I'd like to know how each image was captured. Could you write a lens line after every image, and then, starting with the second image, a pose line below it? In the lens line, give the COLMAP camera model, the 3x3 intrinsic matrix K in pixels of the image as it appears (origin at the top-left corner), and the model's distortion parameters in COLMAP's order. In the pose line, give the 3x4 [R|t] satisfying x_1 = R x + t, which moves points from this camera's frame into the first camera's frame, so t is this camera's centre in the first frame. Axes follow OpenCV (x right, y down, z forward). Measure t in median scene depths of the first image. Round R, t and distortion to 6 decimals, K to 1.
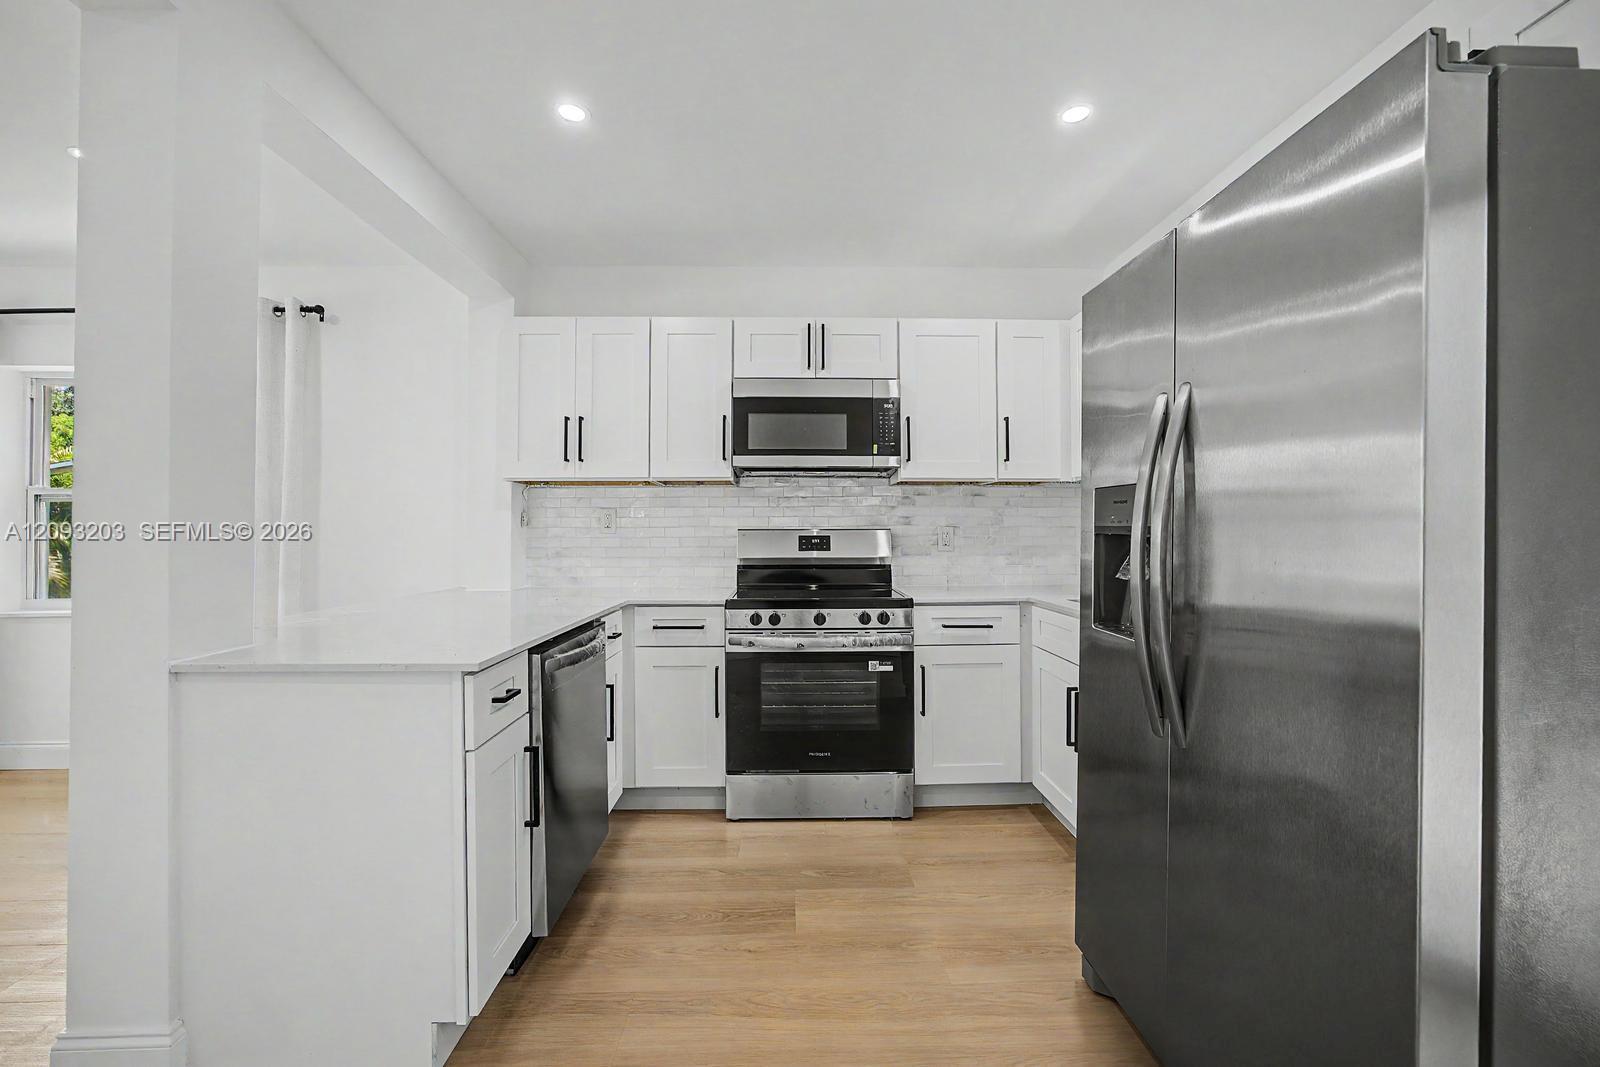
lens RADIAL K [[648.3, 0, 793.5], [0, 648.3, 526.6], [0, 0, 1]] dist [-0.014358, 0.002220]
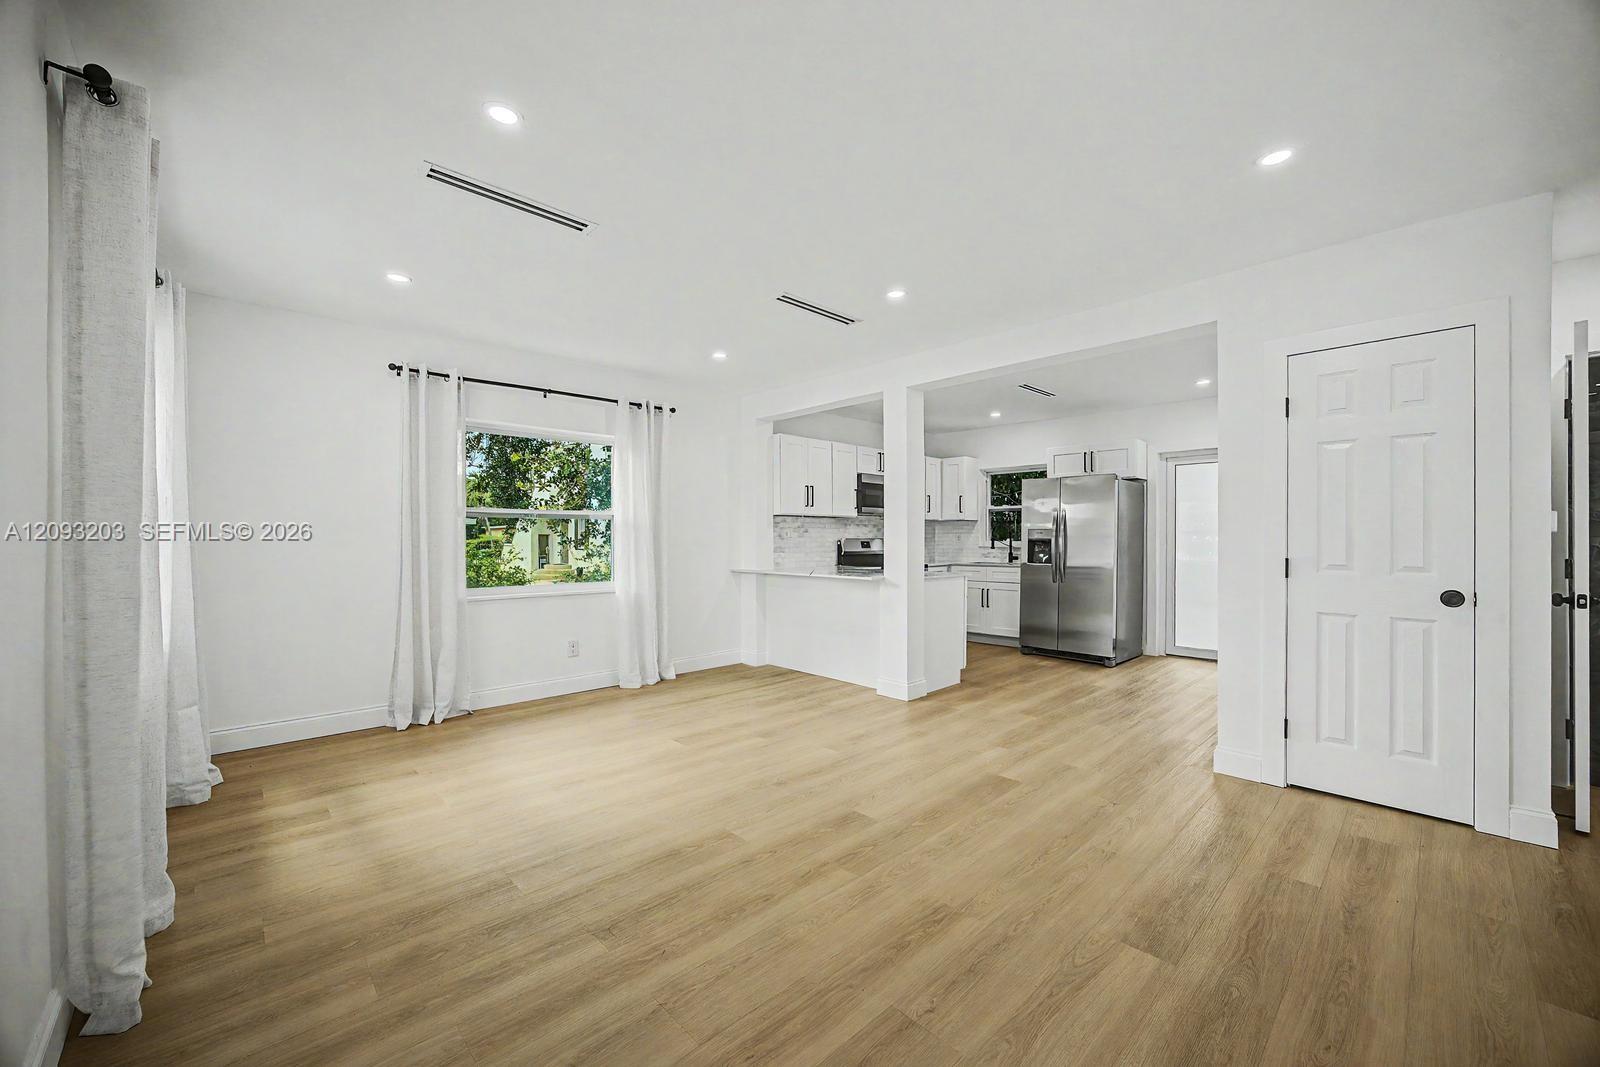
lens RADIAL K [[620.2, 0, 802.1], [0, 620.2, 537.4], [0, 0, 1]] dist [-0.012429, 0.000367]
pose [[0.739512, 0.001353, 0.673142, -1.743083], [-0.005328, 0.999978, 0.003843, -0.007459], [-0.673122, -0.006428, 0.739504, -0.507808]]
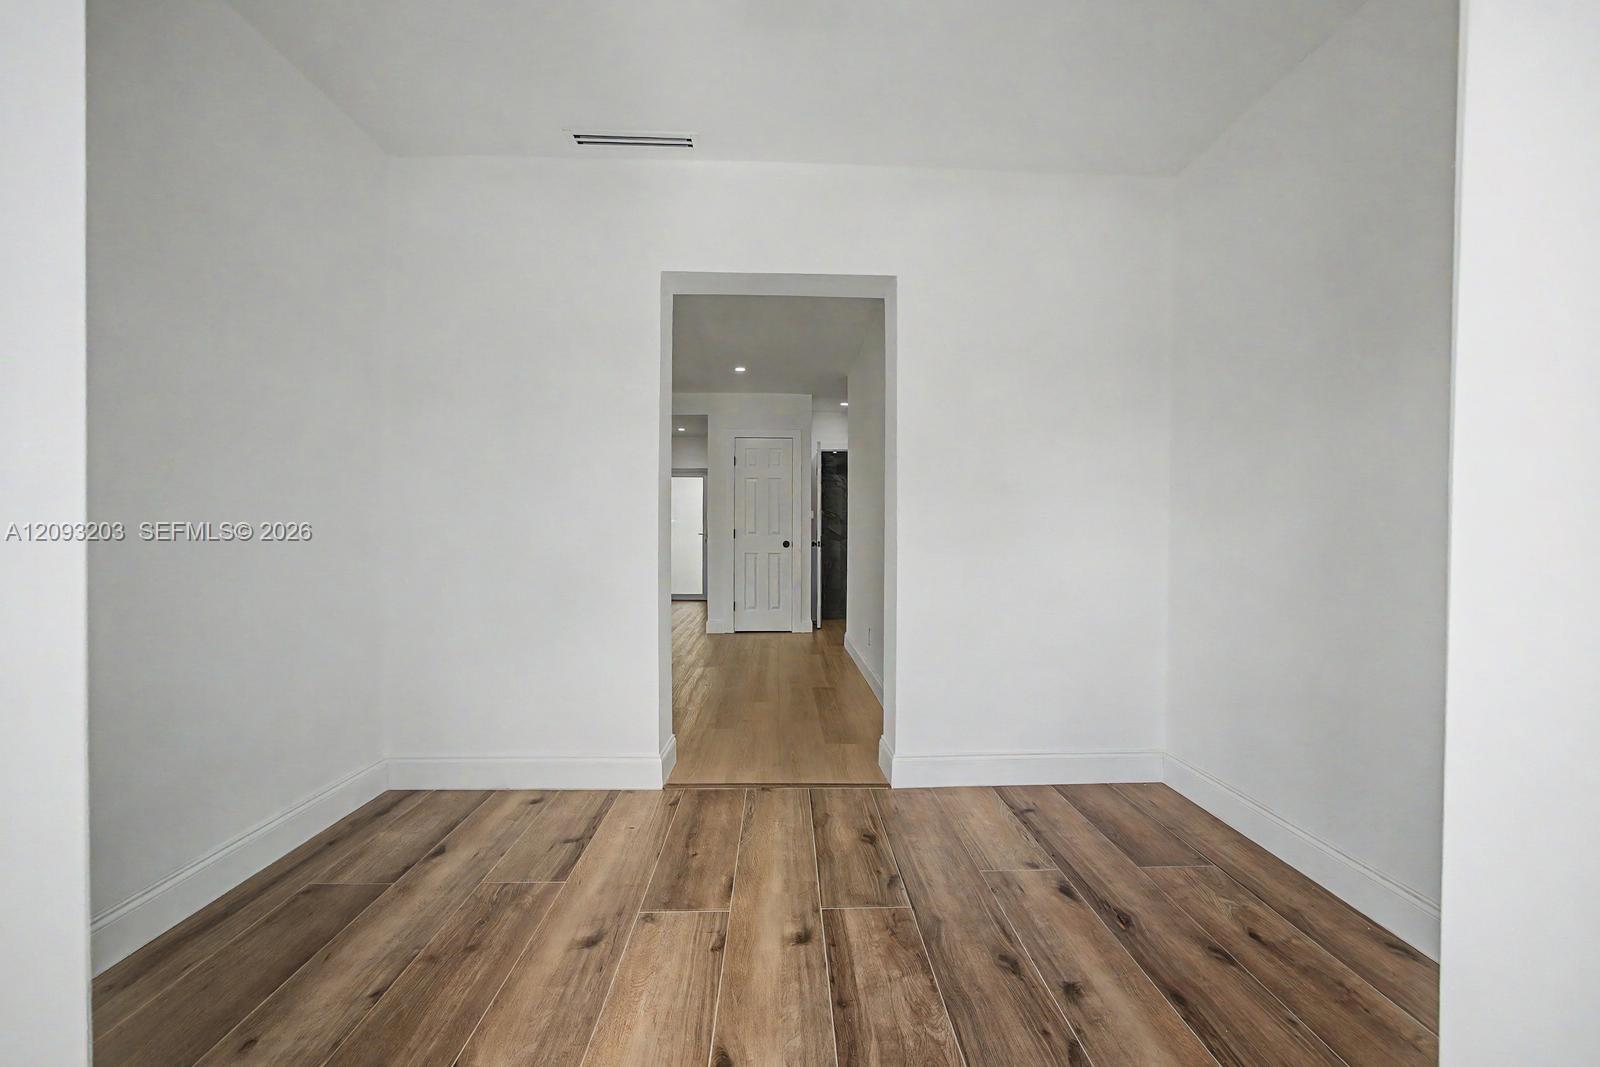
lens RADIAL K [[648.3, 0, 798.1], [0, 648.3, 533.0], [0, 0, 1]] dist [-0.014358, 0.002220]
pose [[-0.034933, -0.005838, 0.999373, -2.832890], [-0.009478, 0.999940, 0.005510, 0.023445], [-0.999345, -0.009280, -0.034986, -0.448485]]
